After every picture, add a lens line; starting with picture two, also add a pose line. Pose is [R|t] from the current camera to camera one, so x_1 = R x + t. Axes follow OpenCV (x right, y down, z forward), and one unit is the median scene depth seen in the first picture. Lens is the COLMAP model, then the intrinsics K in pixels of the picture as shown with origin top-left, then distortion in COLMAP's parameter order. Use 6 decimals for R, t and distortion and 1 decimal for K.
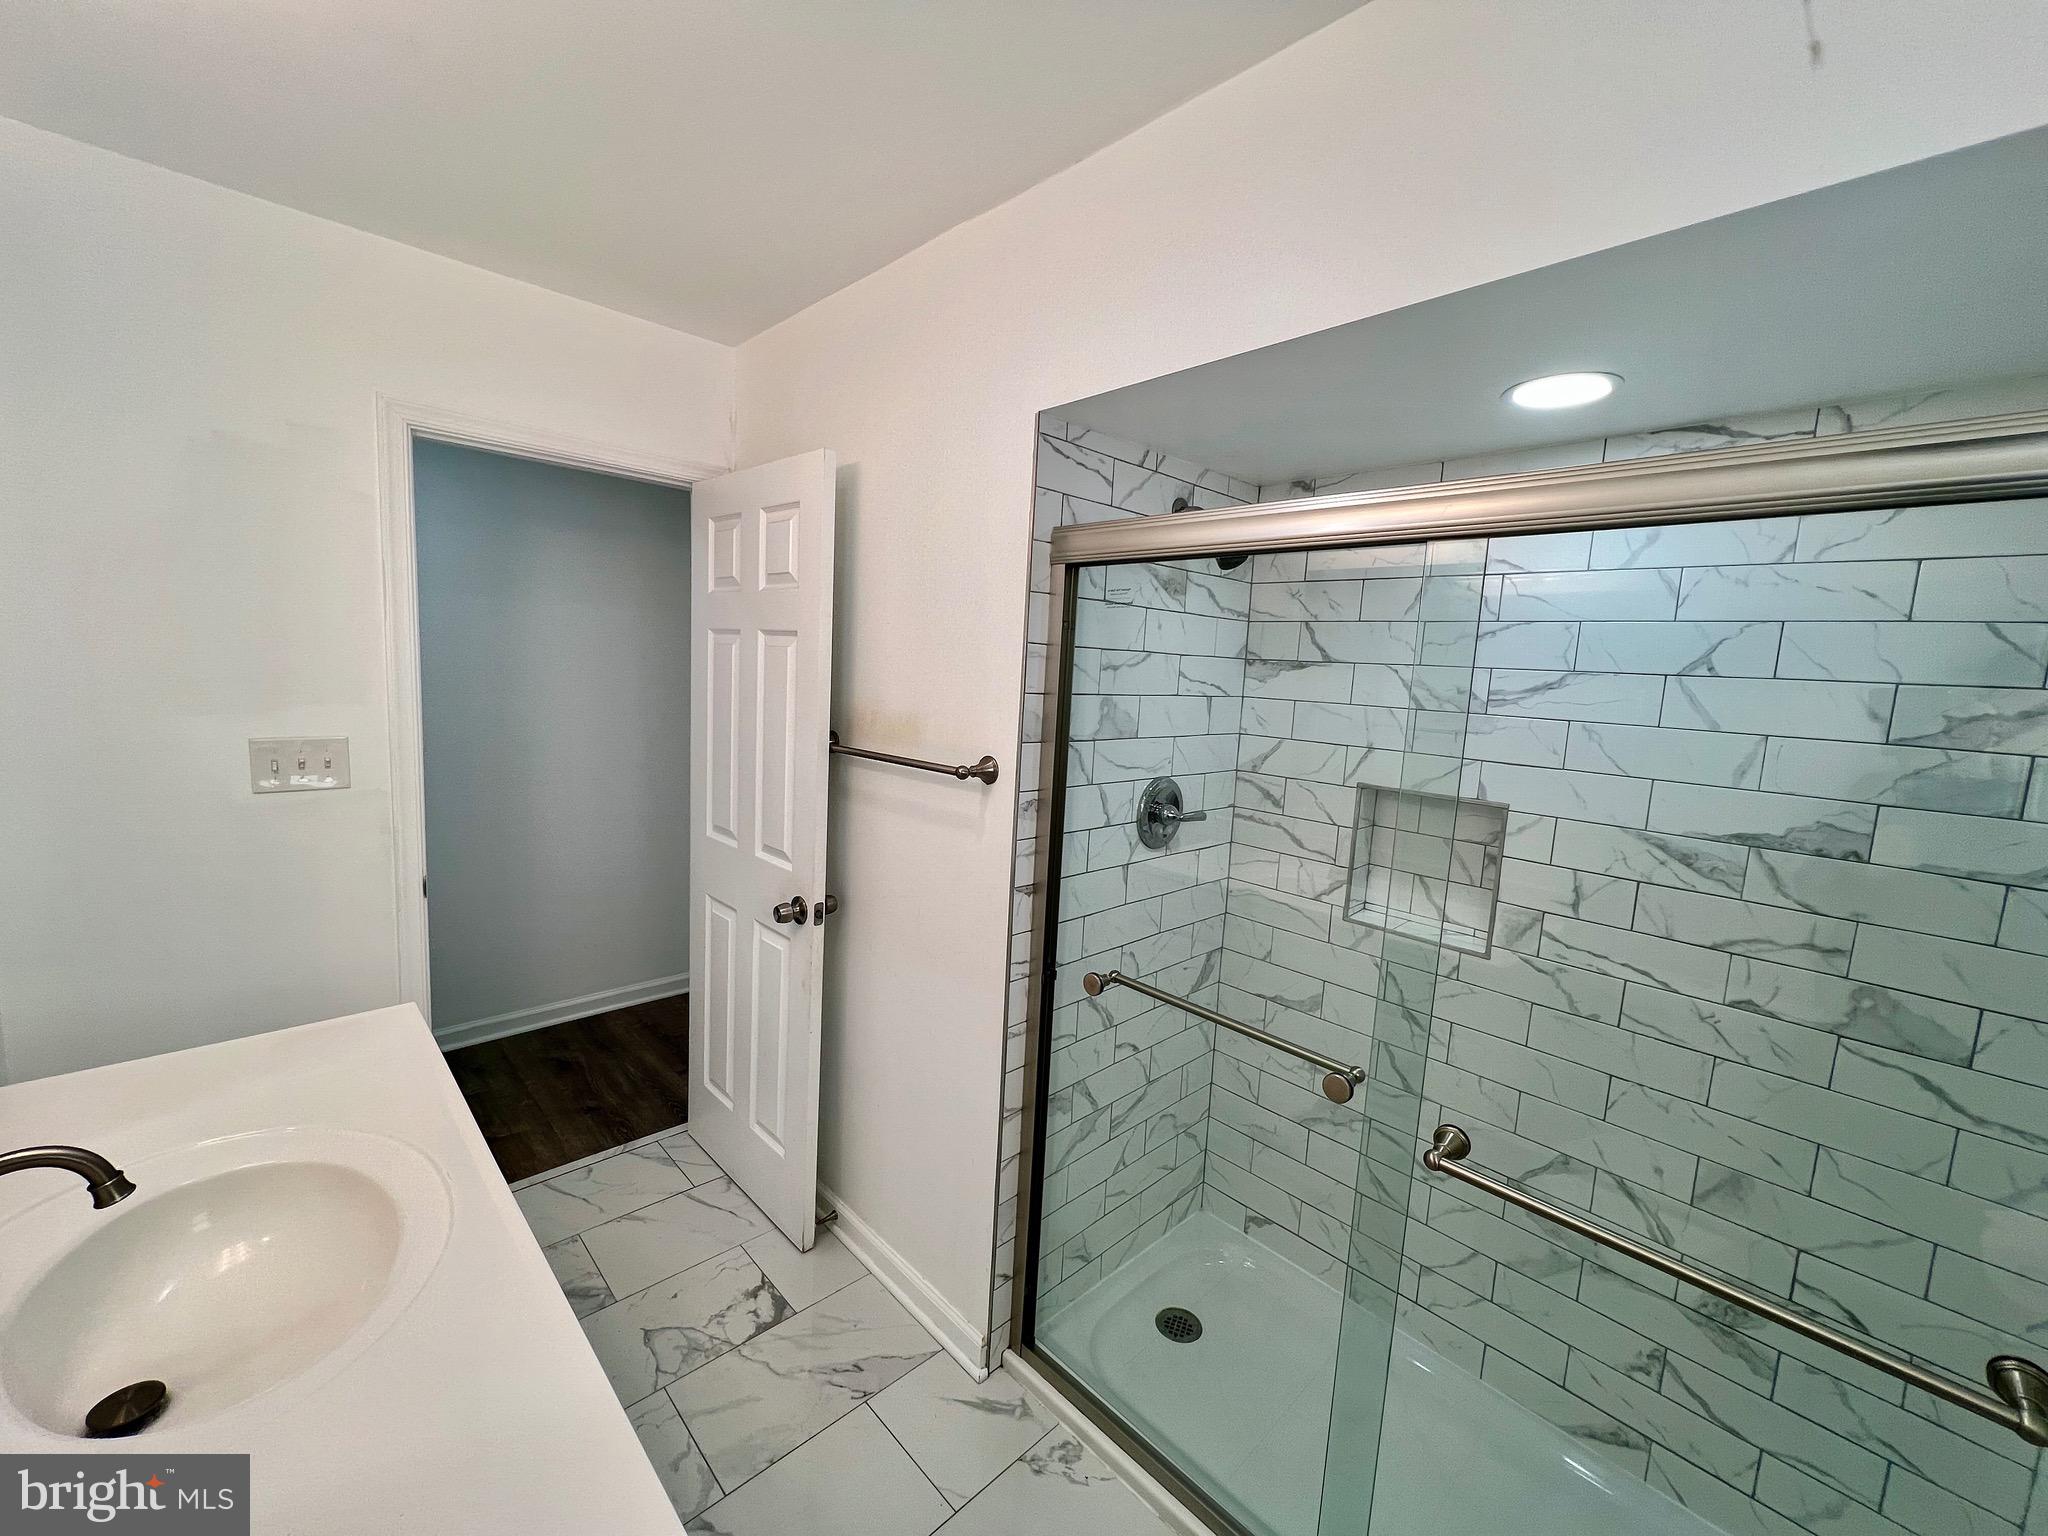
lens RADIAL K [[819.7, 0, 1020.3], [0, 819.7, 767.8], [0, 0, 1]] dist [0.000157, 0.000016]
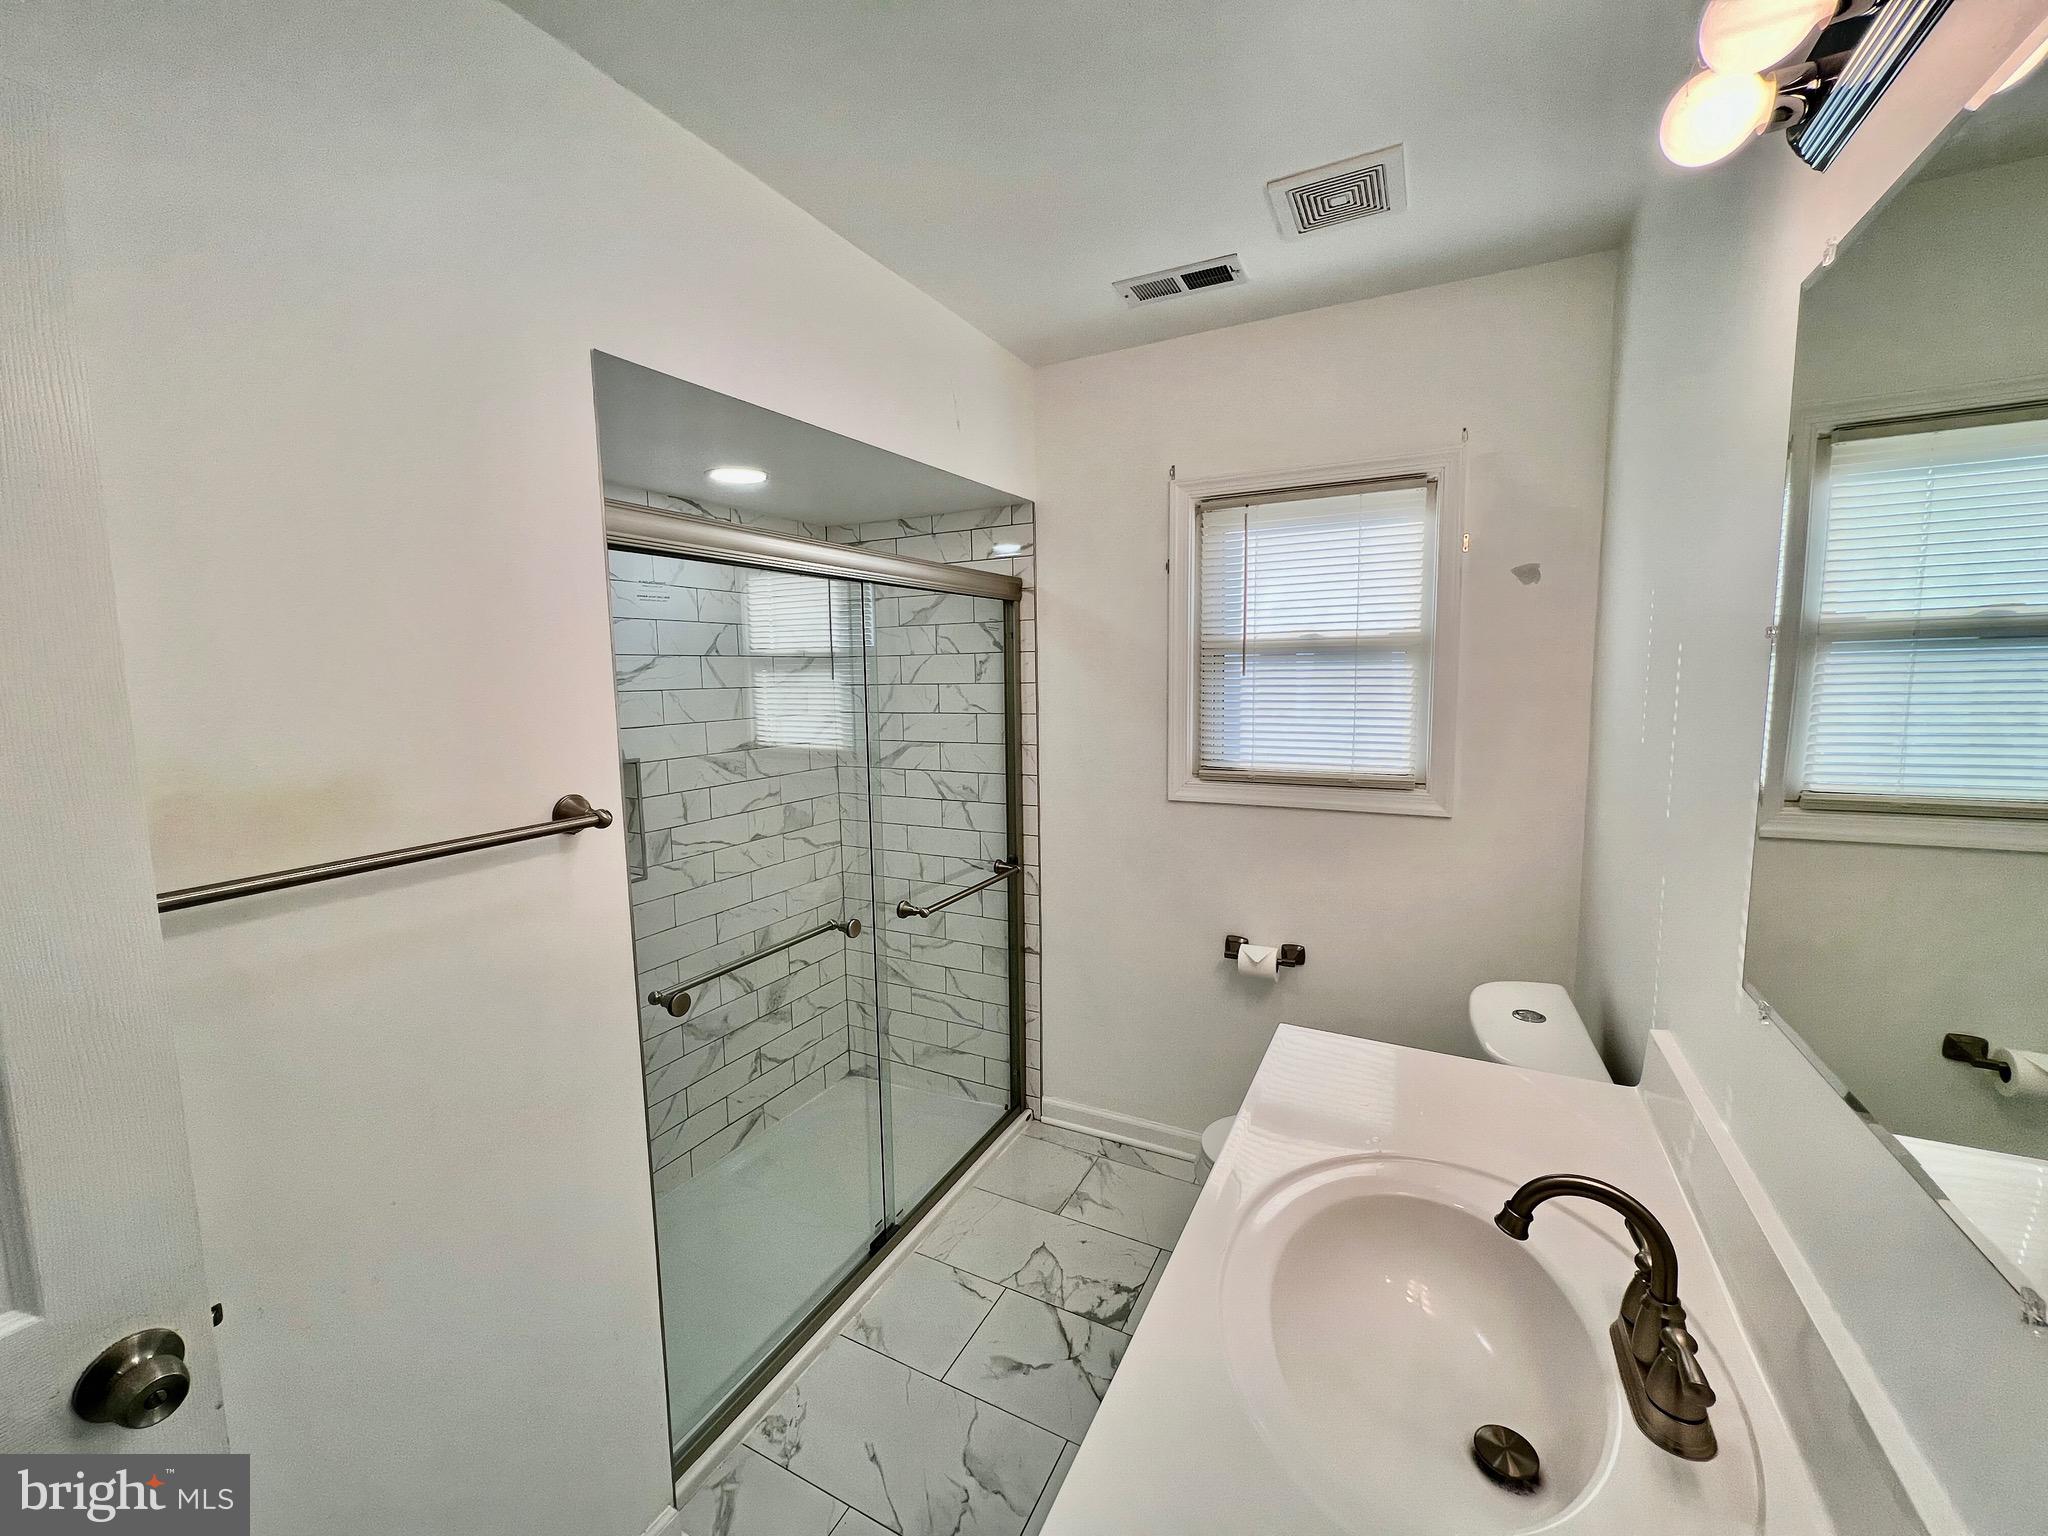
lens RADIAL K [[819.7, 0, 1020.3], [0, 819.7, 762.9], [0, 0, 1]] dist [0.000157, 0.000016]
pose [[-0.323027, -0.152609, 0.934004, -0.891223], [0.113951, 0.973461, 0.198466, -0.149616], [-0.939504, 0.170540, -0.297065, 0.887979]]
